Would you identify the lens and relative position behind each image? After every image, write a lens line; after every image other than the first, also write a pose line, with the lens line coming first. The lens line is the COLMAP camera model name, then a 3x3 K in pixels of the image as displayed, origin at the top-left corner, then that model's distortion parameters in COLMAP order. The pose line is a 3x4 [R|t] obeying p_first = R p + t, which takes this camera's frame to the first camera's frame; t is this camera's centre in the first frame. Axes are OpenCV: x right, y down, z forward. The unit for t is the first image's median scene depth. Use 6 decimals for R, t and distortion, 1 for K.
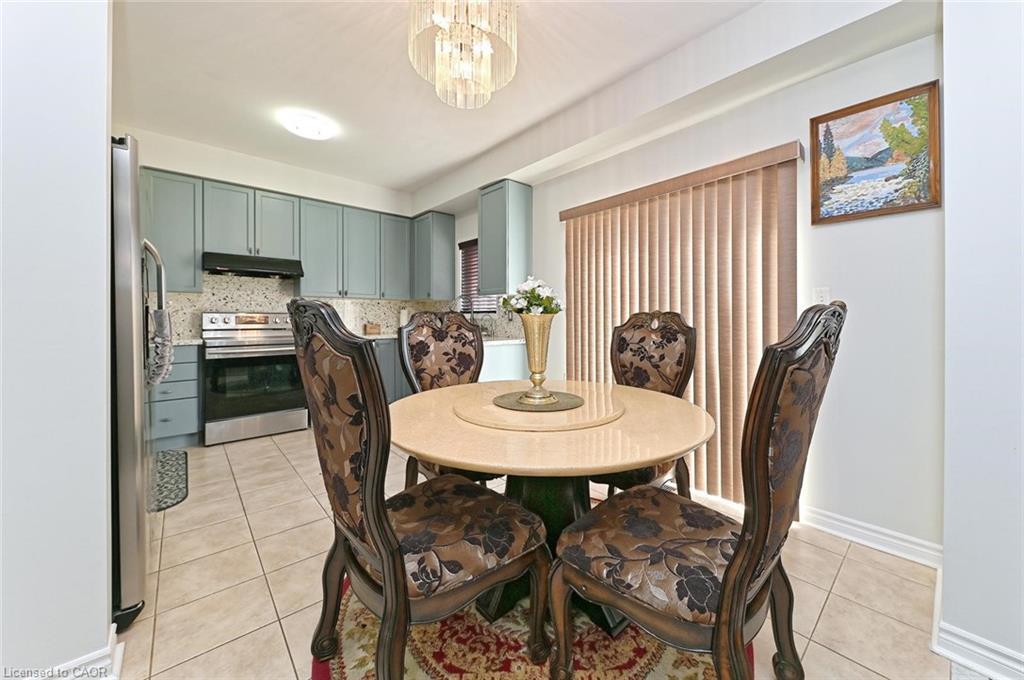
lens RADIAL K [[367.0, 0, 536.0], [0, 367.0, 313.1], [0, 0, 1]] dist [0.000621, 0.000023]
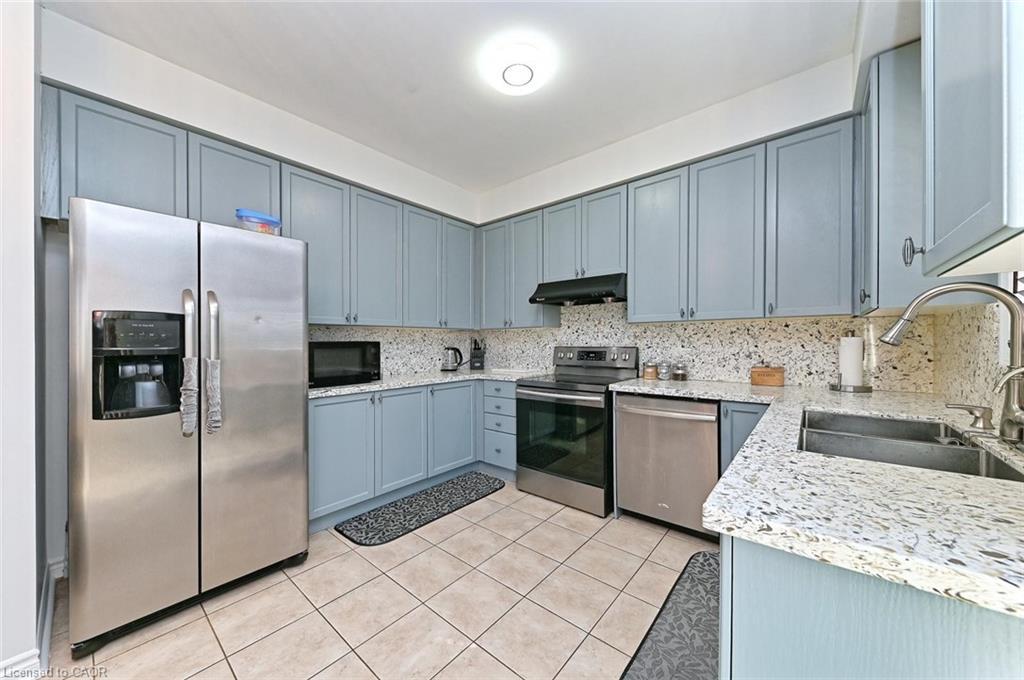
lens RADIAL K [[366.2, 0, 511.9], [0, 366.2, 342.4], [0, 0, 1]] dist [0.001697, 0.000076]
pose [[0.136916, -0.006469, -0.990562, 0.031179], [0.013749, 0.999895, -0.004630, -0.009964], [0.990487, -0.012986, 0.136990, 0.740119]]
